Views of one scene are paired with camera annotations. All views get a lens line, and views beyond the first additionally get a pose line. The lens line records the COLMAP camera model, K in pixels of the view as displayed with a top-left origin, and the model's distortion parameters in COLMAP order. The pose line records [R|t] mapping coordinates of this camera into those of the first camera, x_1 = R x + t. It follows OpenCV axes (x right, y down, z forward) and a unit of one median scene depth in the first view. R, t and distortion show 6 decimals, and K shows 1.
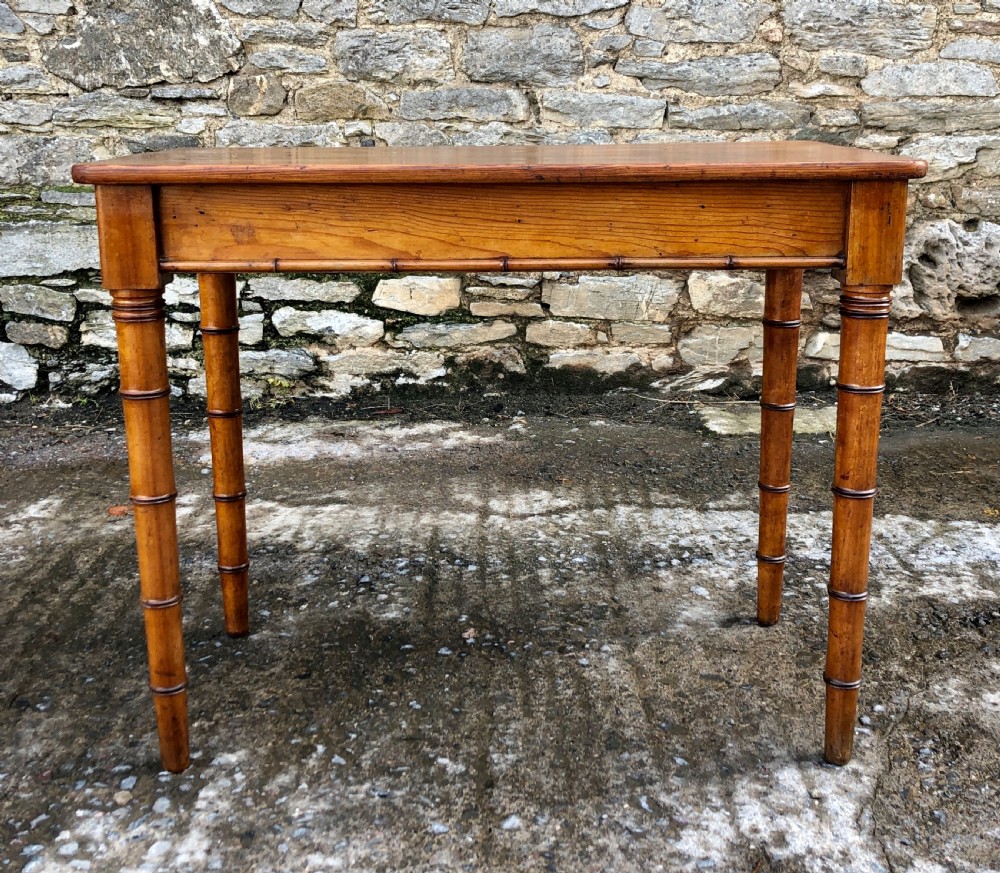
lens RADIAL K [[1173.7, 0, 509.1], [0, 1173.7, 360.4], [0, 0, 1]] dist [0.148243, -0.456458]
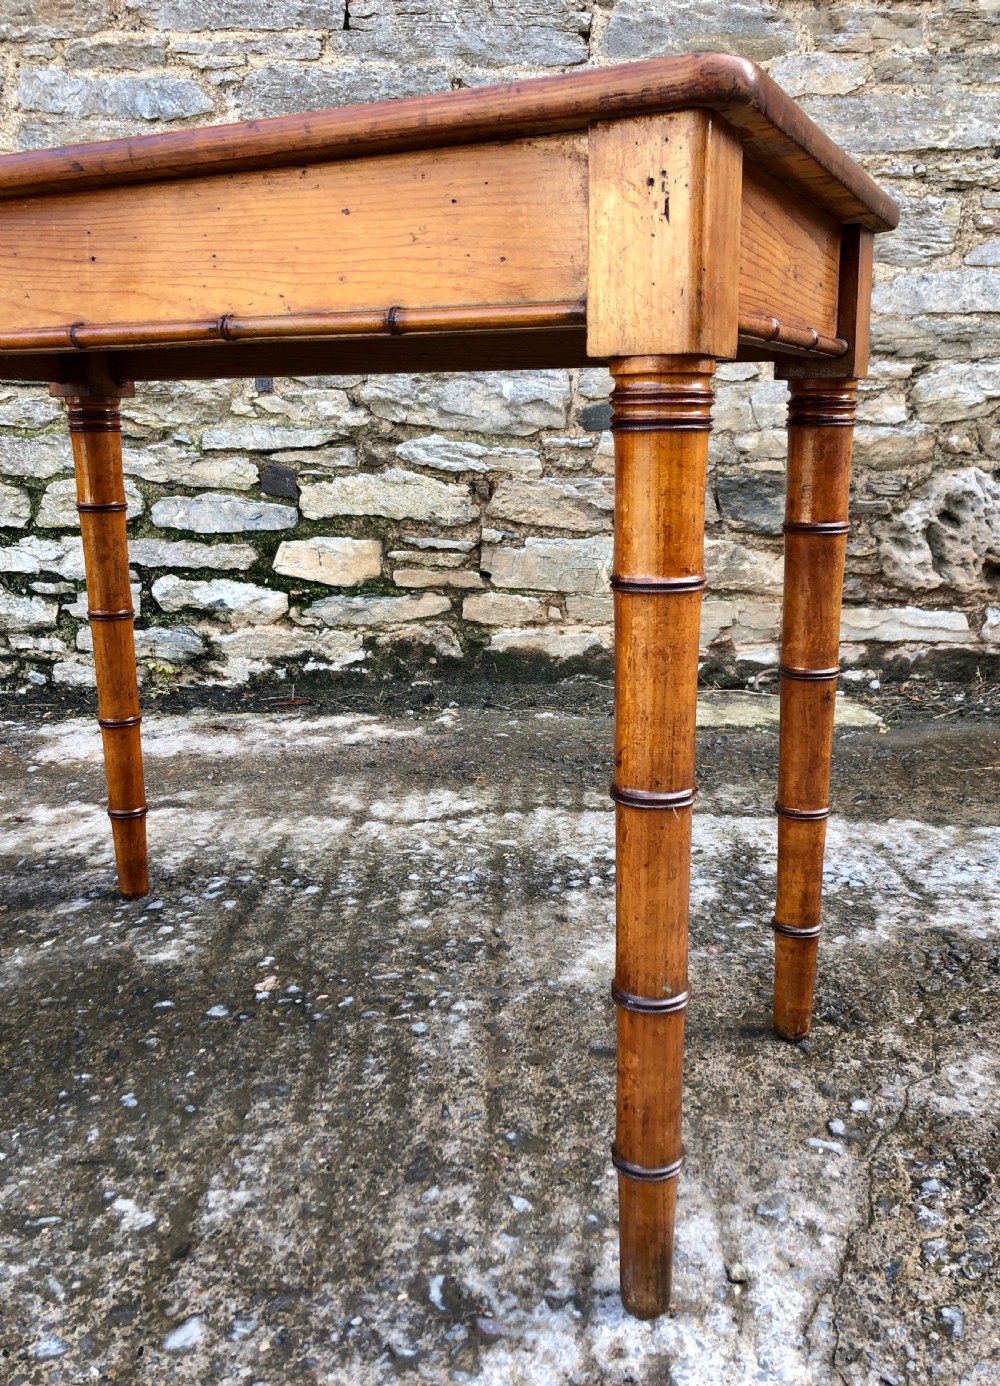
lens RADIAL K [[1147.2, 0, 540.1], [0, 1147.2, 694.0], [0, 0, 1]] dist [0.103156, -0.274336]
pose [[0.999975, -0.000223, -0.007042, 0.077728], [0.000212, 0.999999, -0.001524, 0.039739], [0.007043, 0.001522, 0.999974, 0.203924]]
